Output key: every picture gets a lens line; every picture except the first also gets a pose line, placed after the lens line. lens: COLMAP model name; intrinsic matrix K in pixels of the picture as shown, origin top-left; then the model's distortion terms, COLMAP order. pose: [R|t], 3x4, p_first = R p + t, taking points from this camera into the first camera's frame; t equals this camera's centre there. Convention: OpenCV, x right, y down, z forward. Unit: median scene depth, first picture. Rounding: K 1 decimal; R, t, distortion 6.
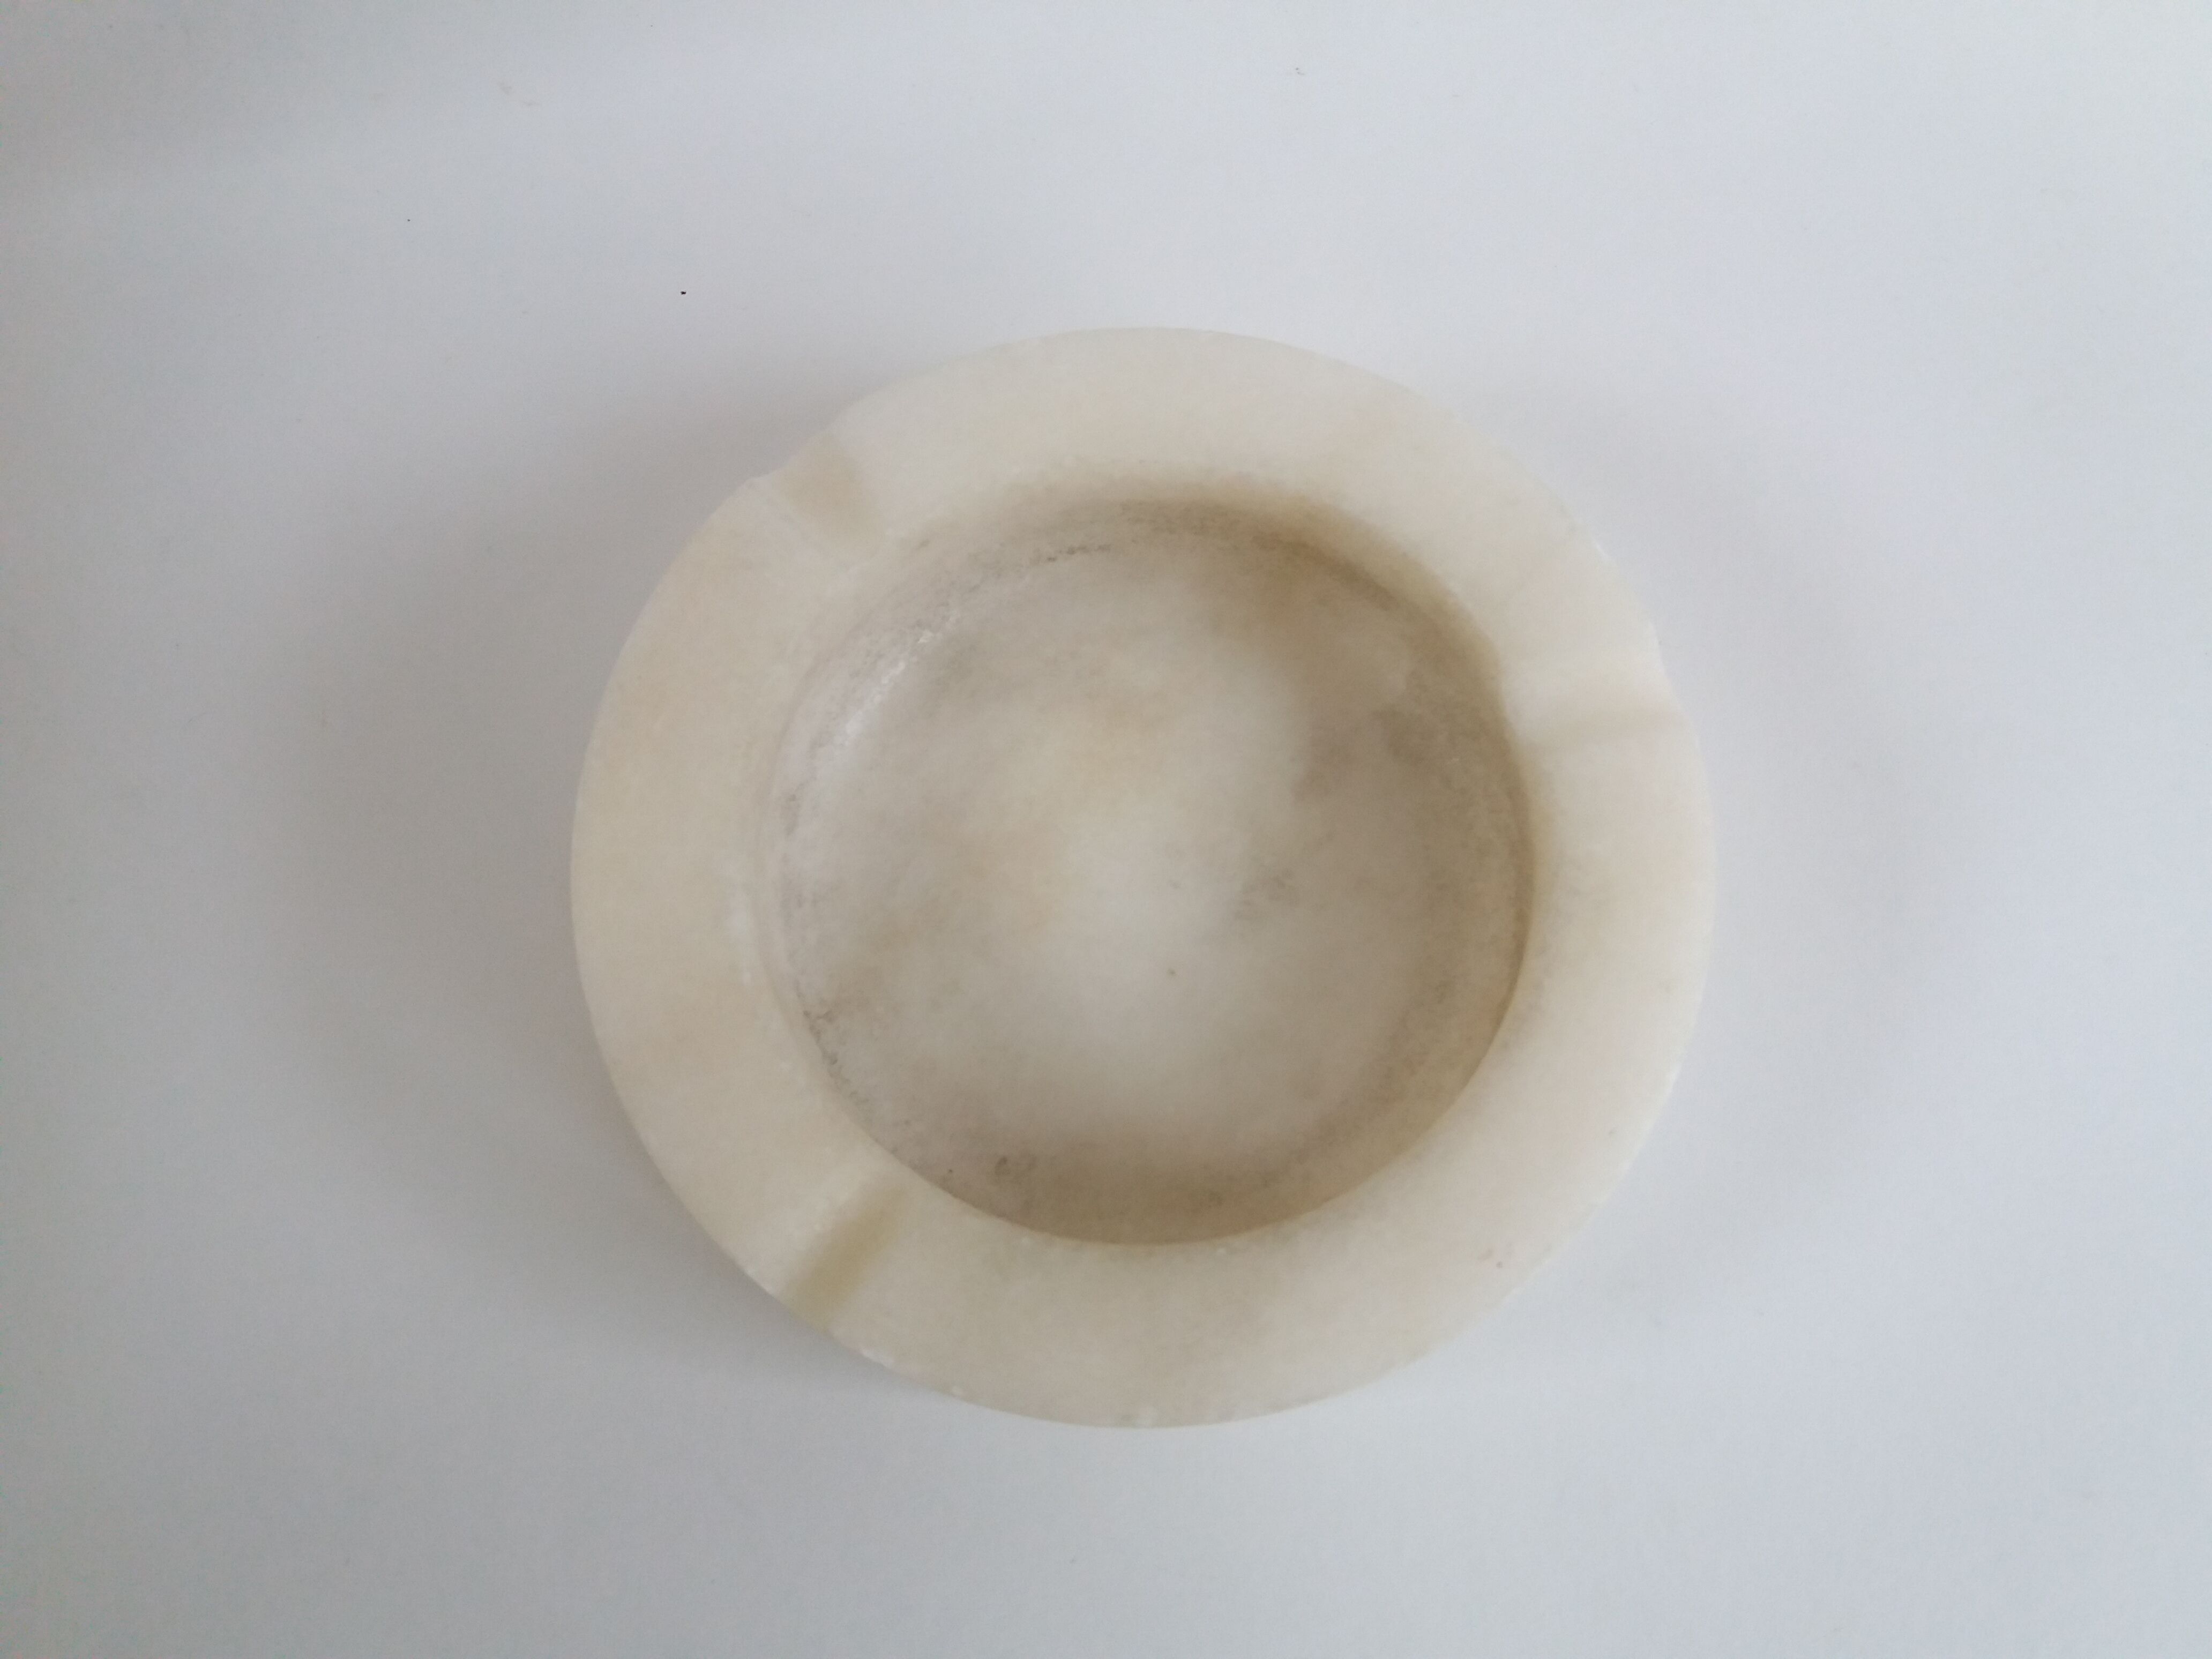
lens RADIAL K [[1895.4, 0, 1106.0], [0, 1895.4, 829.5], [0, 0, 1]] dist [0.136433, -0.184292]
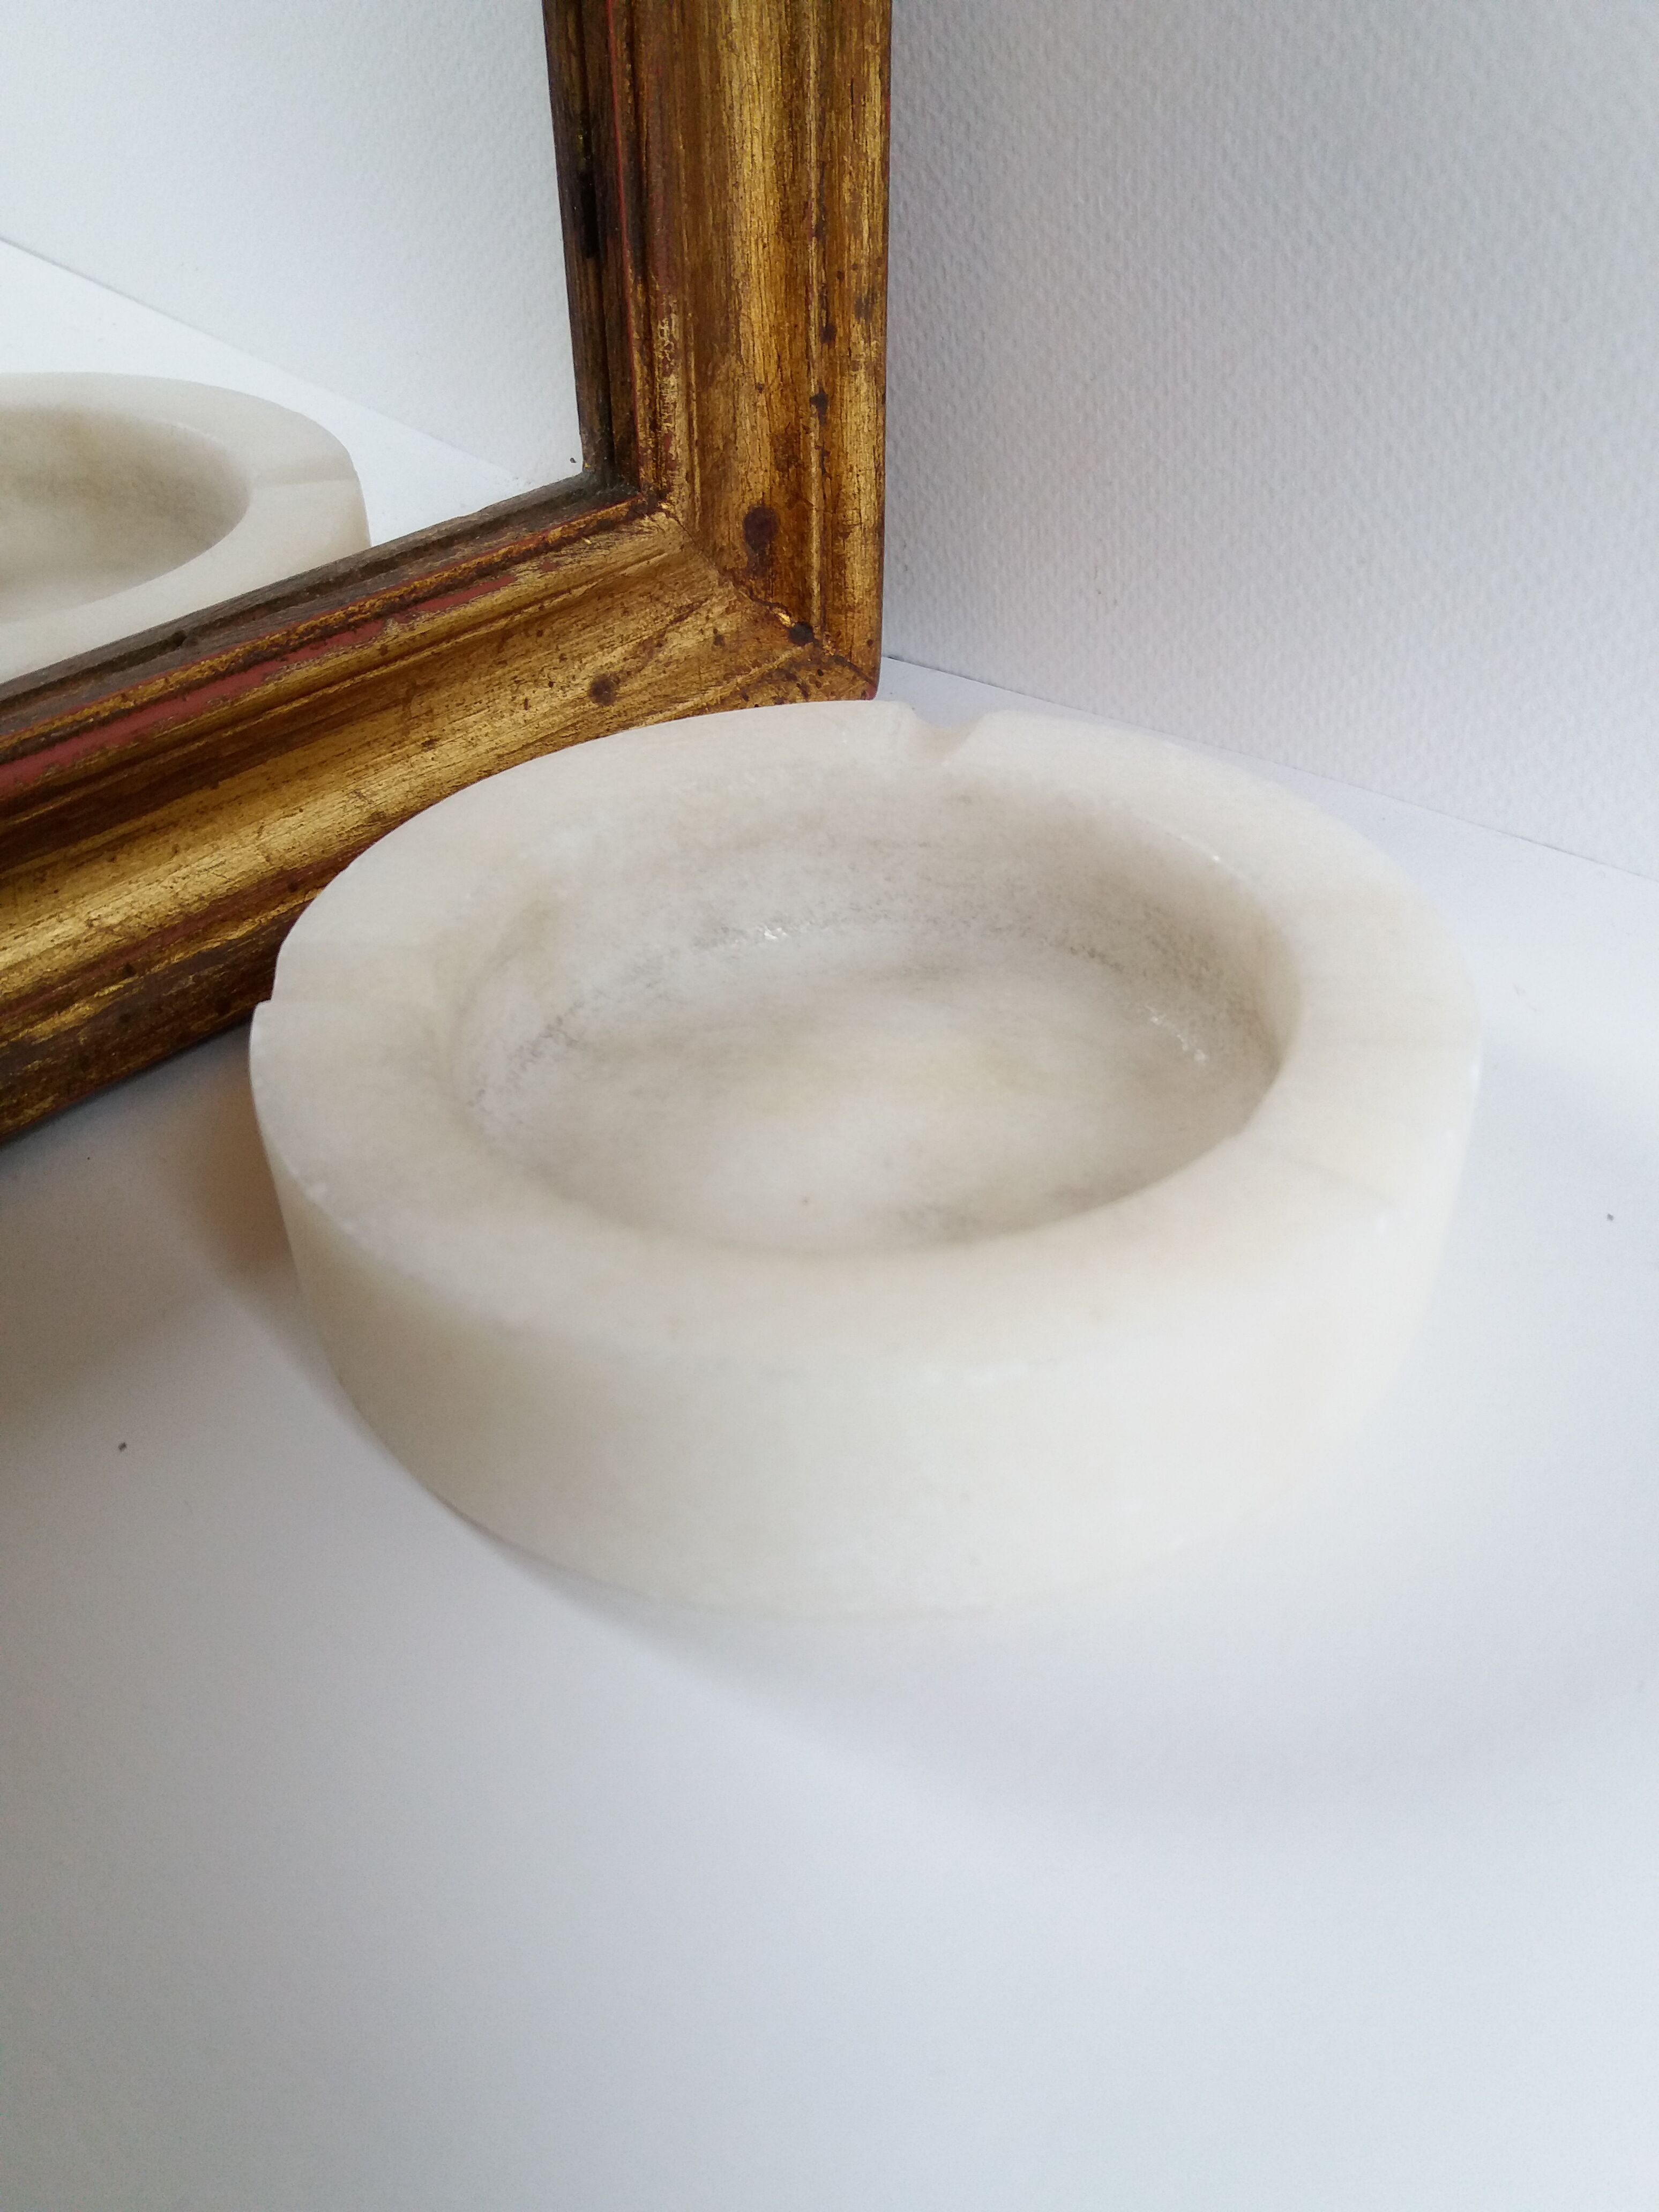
lens RADIAL K [[1895.4, 0, 829.5], [0, 1895.4, 1106.0], [0, 0, 1]] dist [0.136433, -0.184292]
pose [[0.596367, 0.481451, -0.642301, 0.599181], [-0.761599, 0.592166, -0.263262, 0.277027], [0.253601, 0.646177, 0.719821, 0.316232]]
